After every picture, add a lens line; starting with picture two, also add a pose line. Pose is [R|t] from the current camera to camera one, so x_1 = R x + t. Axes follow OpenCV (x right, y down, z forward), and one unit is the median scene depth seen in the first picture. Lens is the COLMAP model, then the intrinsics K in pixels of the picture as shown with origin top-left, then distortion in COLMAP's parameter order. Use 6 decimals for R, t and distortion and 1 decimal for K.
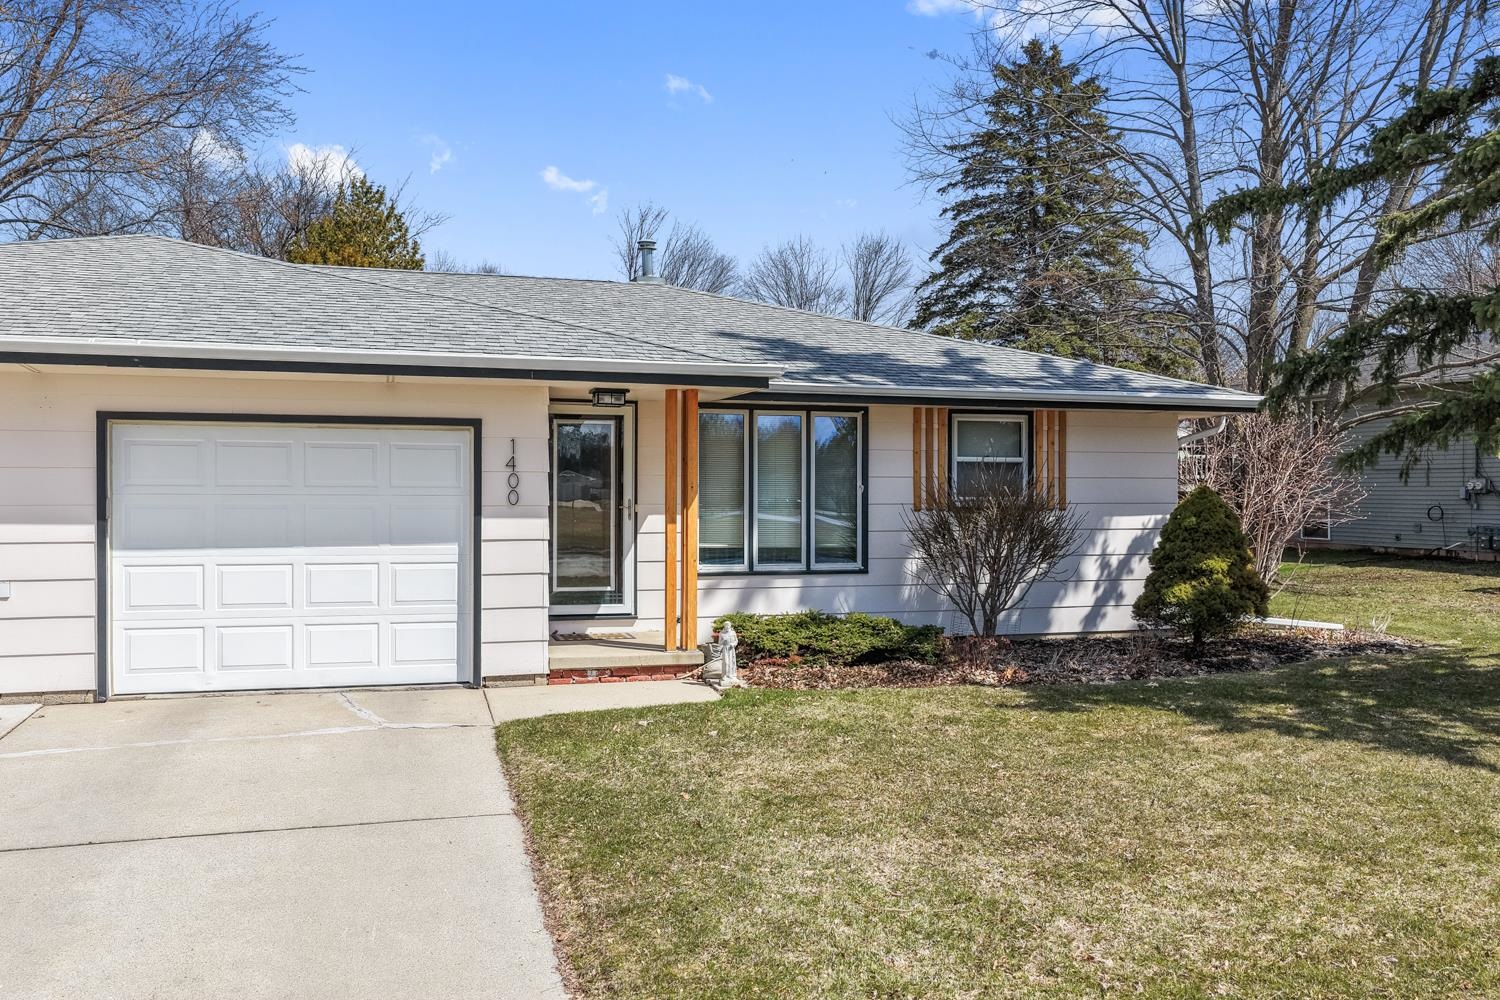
lens RADIAL K [[1248.1, 0, 788.6], [0, 1248.1, 479.1], [0, 0, 1]] dist [-0.017524, 0.022463]
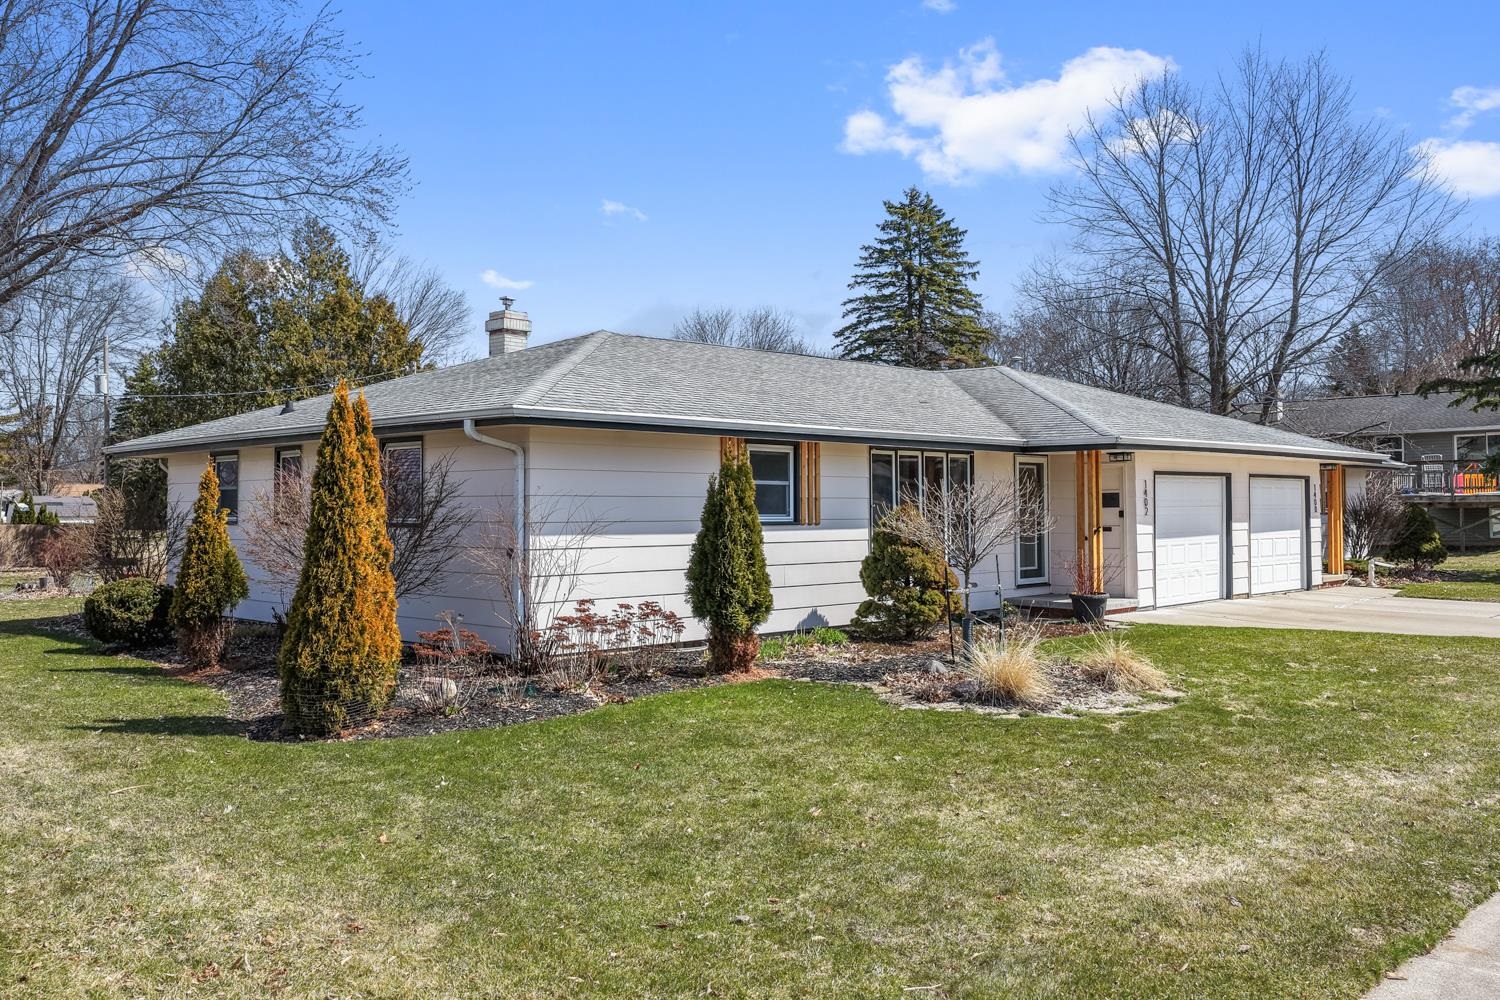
lens RADIAL K [[1248.1, 0, 703.2], [0, 1248.1, 499.5], [0, 0, 1]] dist [-0.017524, 0.022463]
pose [[0.894828, -0.004429, 0.446388, -1.899140], [0.002699, 0.999986, 0.004511, -0.015113], [-0.446402, -0.002832, 0.894828, -0.484454]]
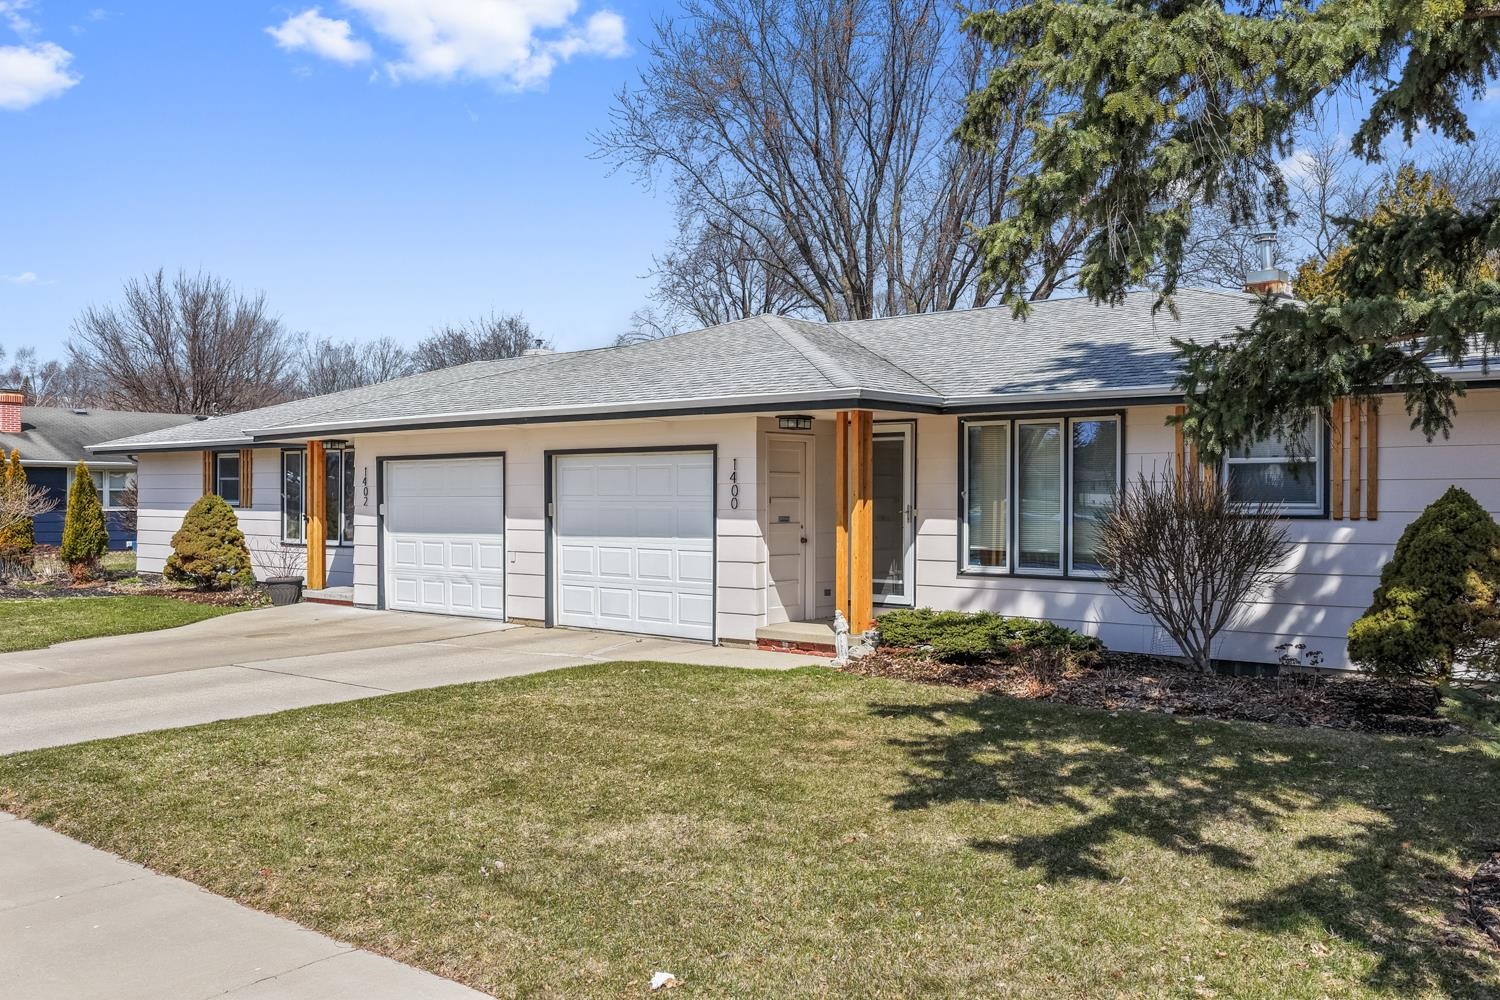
lens RADIAL K [[1248.1, 0, 740.5], [0, 1248.1, 497.2], [0, 0, 1]] dist [-0.017524, 0.022463]
pose [[0.545801, -0.002294, -0.837912, 0.724622], [0.011841, 0.999918, 0.004976, 0.001547], [0.837831, -0.012638, 0.545783, 0.238485]]
